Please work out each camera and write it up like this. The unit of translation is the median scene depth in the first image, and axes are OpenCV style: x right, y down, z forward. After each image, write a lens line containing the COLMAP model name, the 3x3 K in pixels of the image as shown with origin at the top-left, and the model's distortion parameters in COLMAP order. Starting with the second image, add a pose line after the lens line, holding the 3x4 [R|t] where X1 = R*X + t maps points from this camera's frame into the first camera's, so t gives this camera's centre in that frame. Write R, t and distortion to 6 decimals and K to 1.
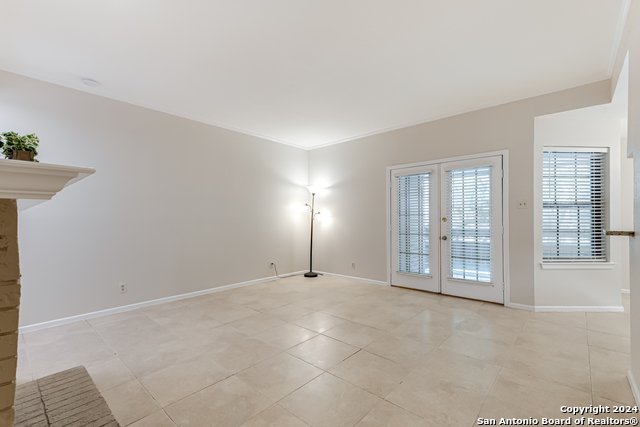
lens RADIAL K [[284.7, 0, 318.3], [0, 284.7, 217.8], [0, 0, 1]] dist [0.027129, 0.000312]
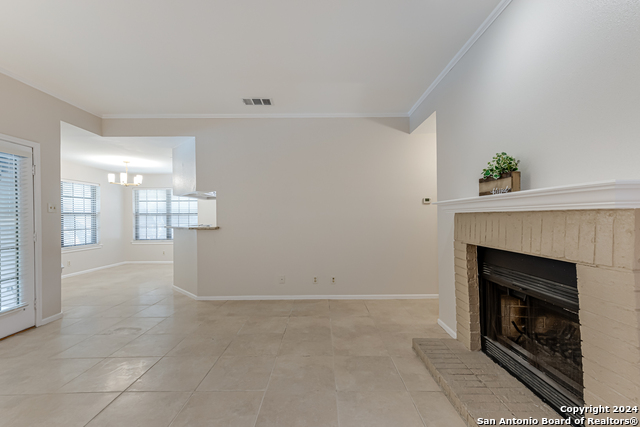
lens RADIAL K [[284.7, 0, 319.2], [0, 284.7, 216.2], [0, 0, 1]] dist [0.027129, 0.000312]
pose [[-0.659074, 0.013838, 0.751951, -0.548302], [0.010587, 0.999902, -0.009121, -0.002729], [-0.752003, 0.001950, -0.659156, 0.940972]]
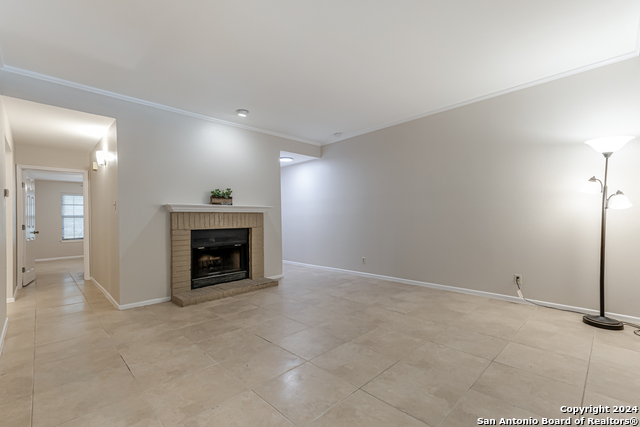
lens RADIAL K [[284.7, 0, 318.1], [0, 284.7, 216.6], [0, 0, 1]] dist [0.027129, 0.000312]
pose [[-0.070109, -0.003926, -0.997532, 0.767341], [0.020236, 0.999781, -0.005357, 0.020701], [0.997334, -0.020562, -0.070014, 0.841169]]
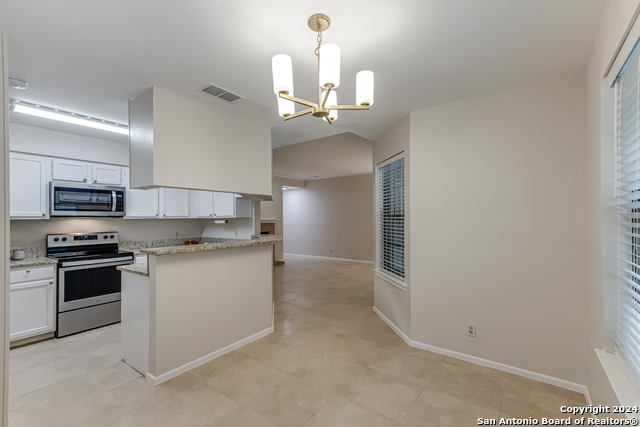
lens RADIAL K [[284.7, 0, 316.3], [0, 284.7, 216.5], [0, 0, 1]] dist [0.027129, 0.000312]
pose [[0.077783, -0.006759, -0.996947, 1.768429], [0.009794, 0.999934, -0.006015, -0.044372], [0.996922, -0.009297, 0.077844, 0.651691]]
